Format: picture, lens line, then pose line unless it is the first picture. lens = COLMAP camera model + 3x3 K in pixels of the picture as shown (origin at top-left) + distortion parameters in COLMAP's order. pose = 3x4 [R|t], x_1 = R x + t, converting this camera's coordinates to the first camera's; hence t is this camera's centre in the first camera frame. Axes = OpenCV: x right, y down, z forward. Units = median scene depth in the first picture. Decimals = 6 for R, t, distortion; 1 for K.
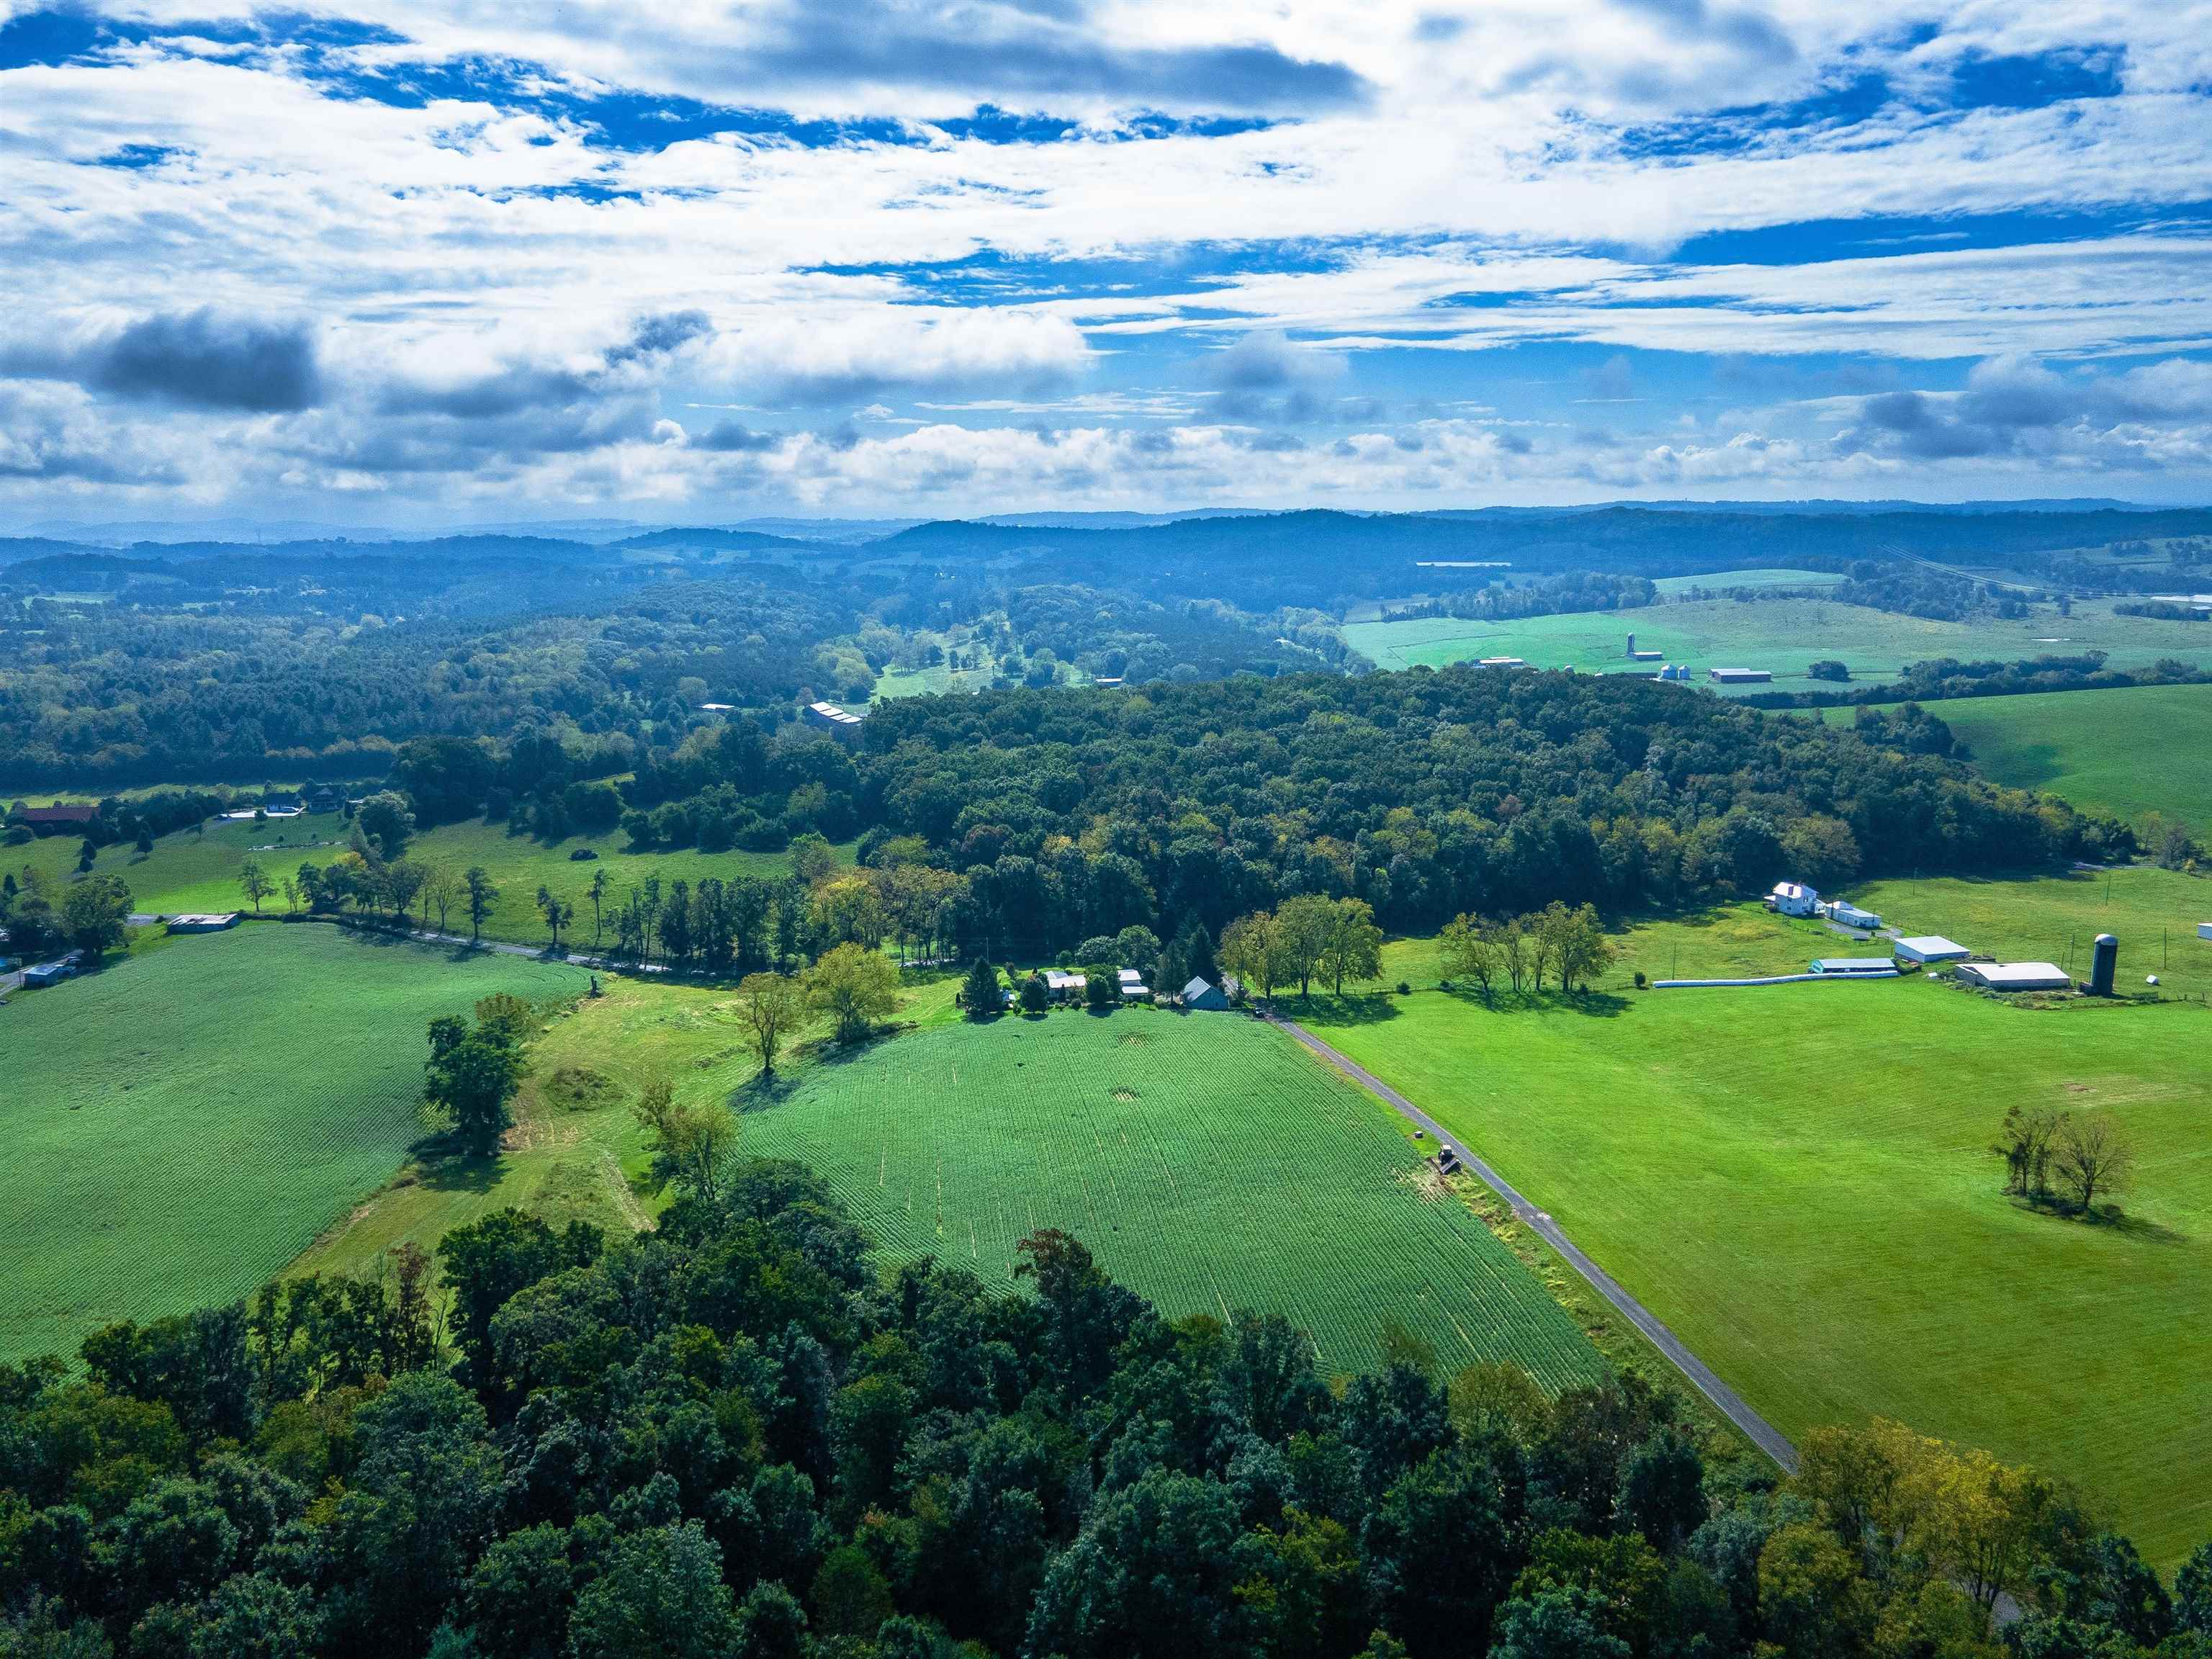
lens RADIAL K [[1556.2, 0, 1106.4], [0, 1556.2, 829.5], [0, 0, 1]] dist [0.042595, 0.001014]
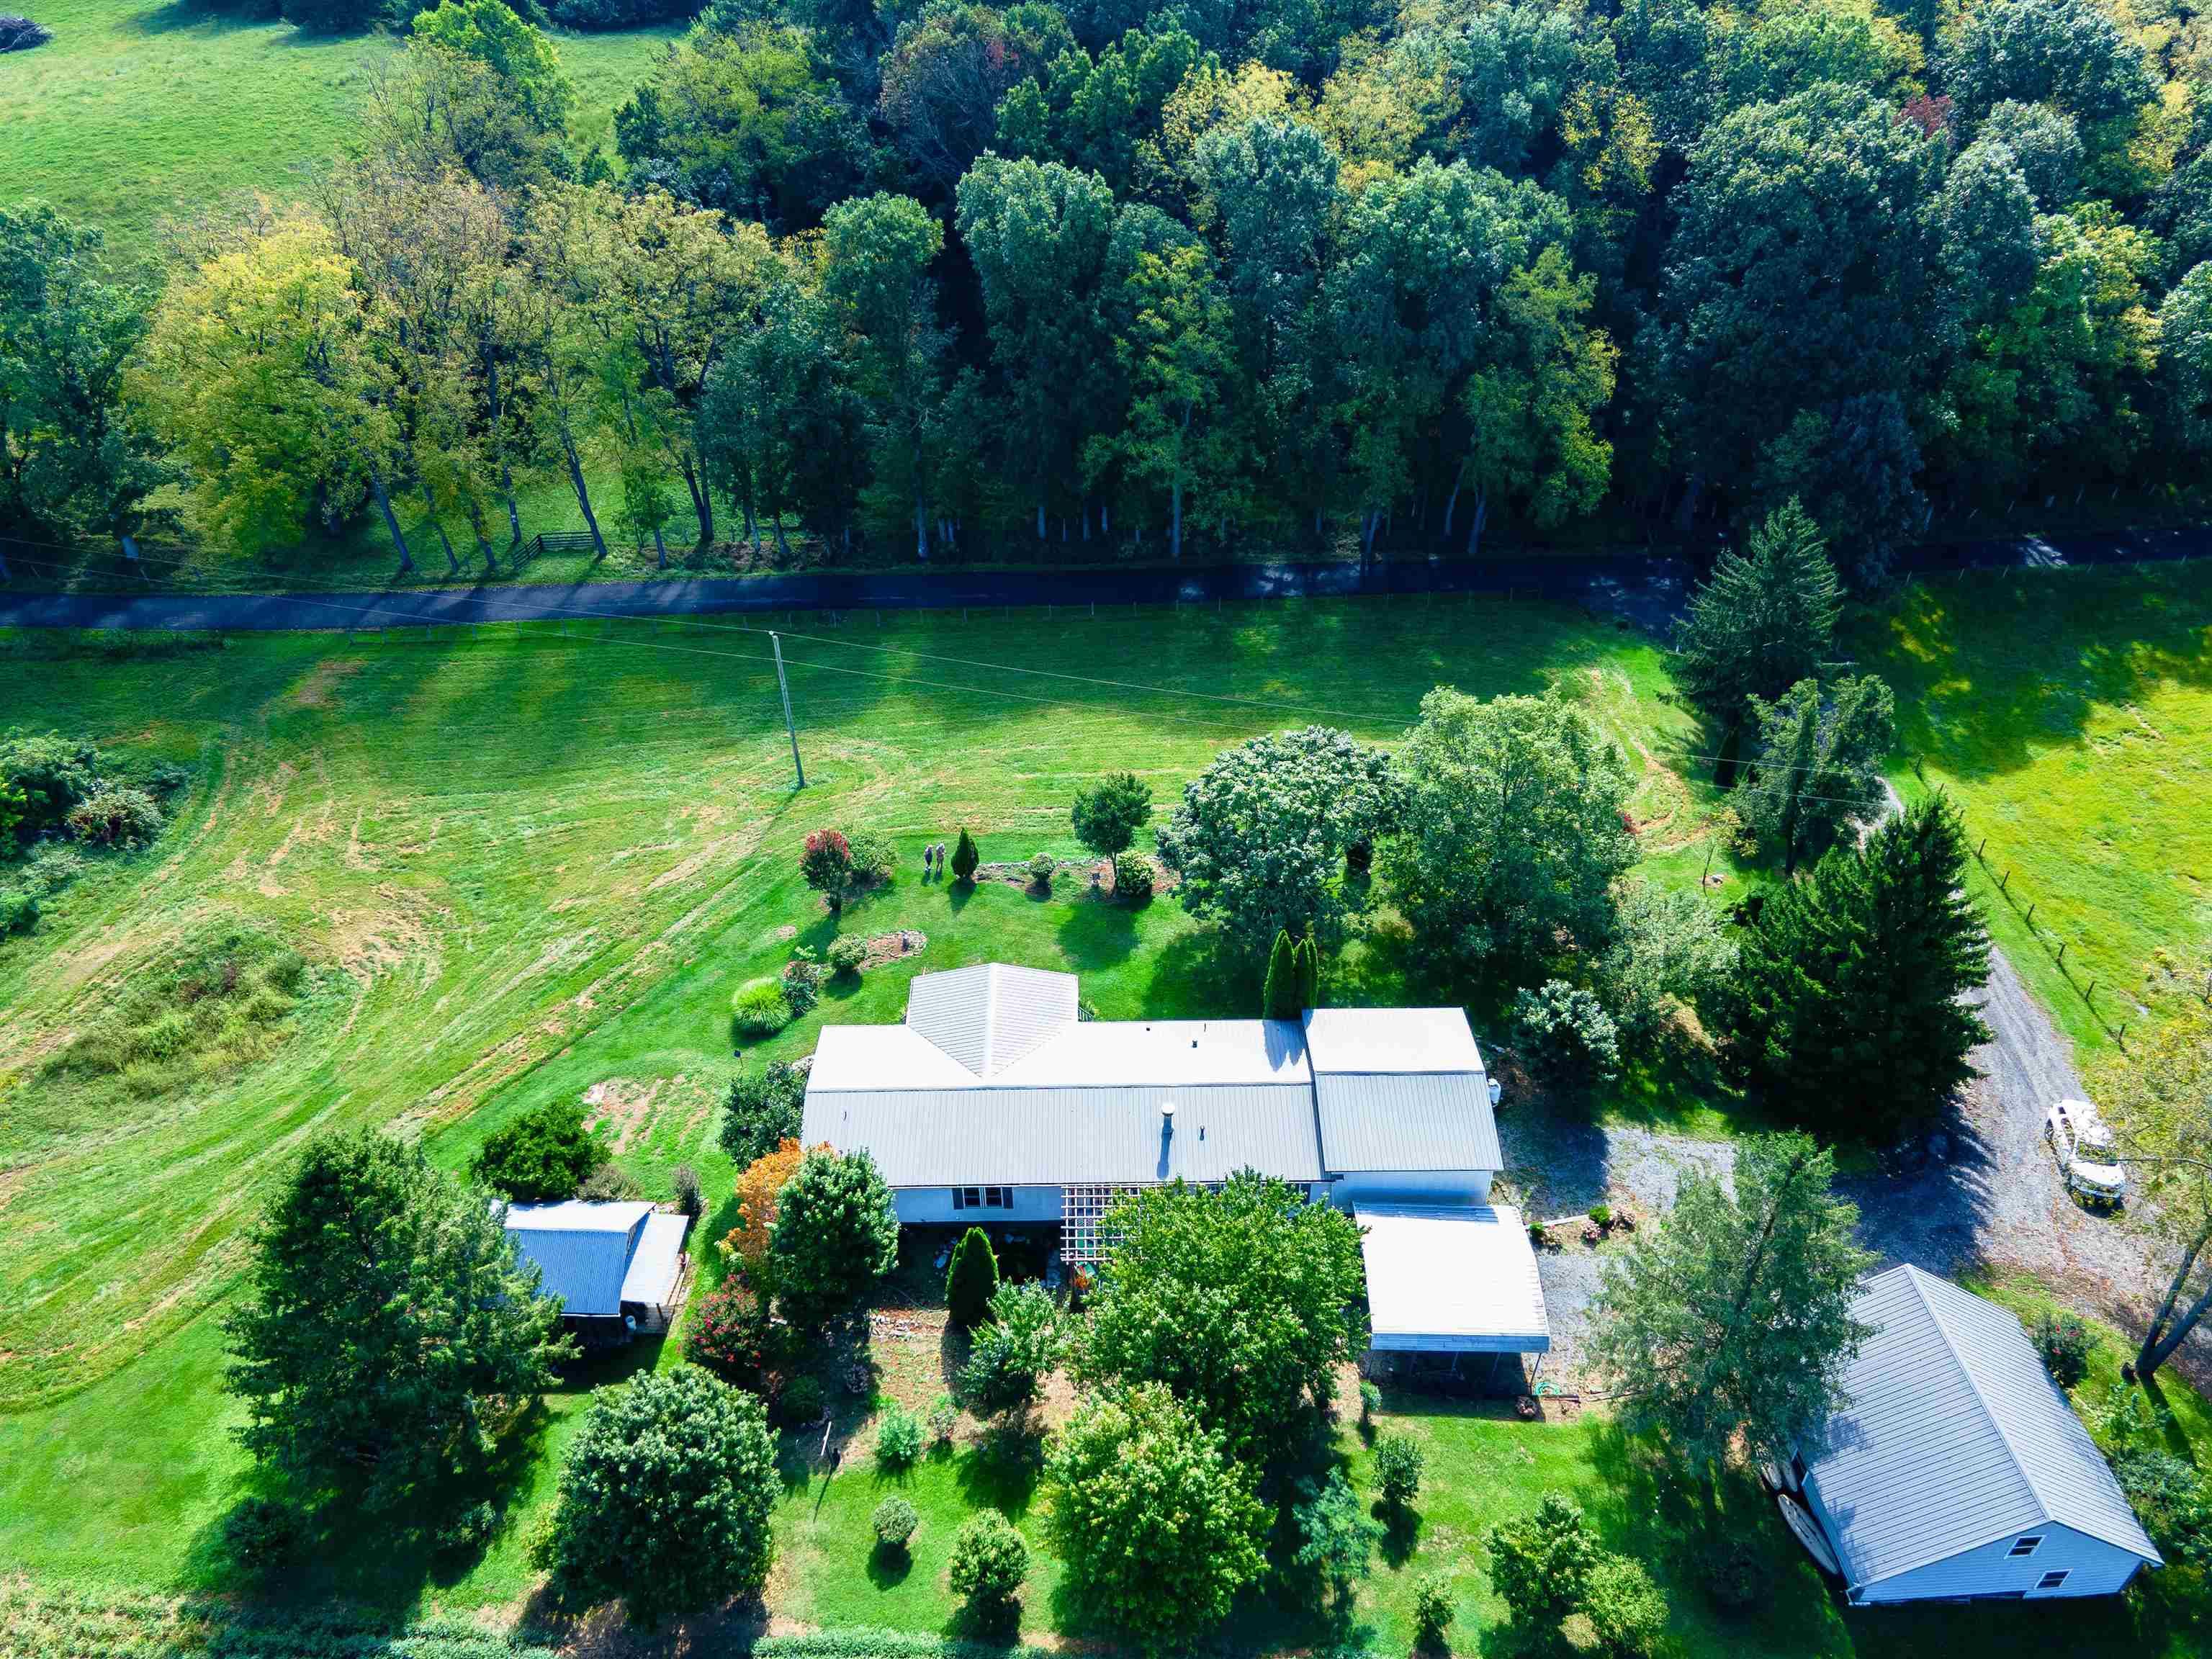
lens RADIAL K [[1556.2, 0, 1105.1], [0, 1556.2, 830.2], [0, 0, 1]] dist [0.042595, 0.001014]
pose [[0.977227, 0.126973, -0.170014, 0.005619], [-0.032184, 0.880635, 0.472700, -0.006516], [0.209741, -0.456464, 0.864667, 0.732167]]
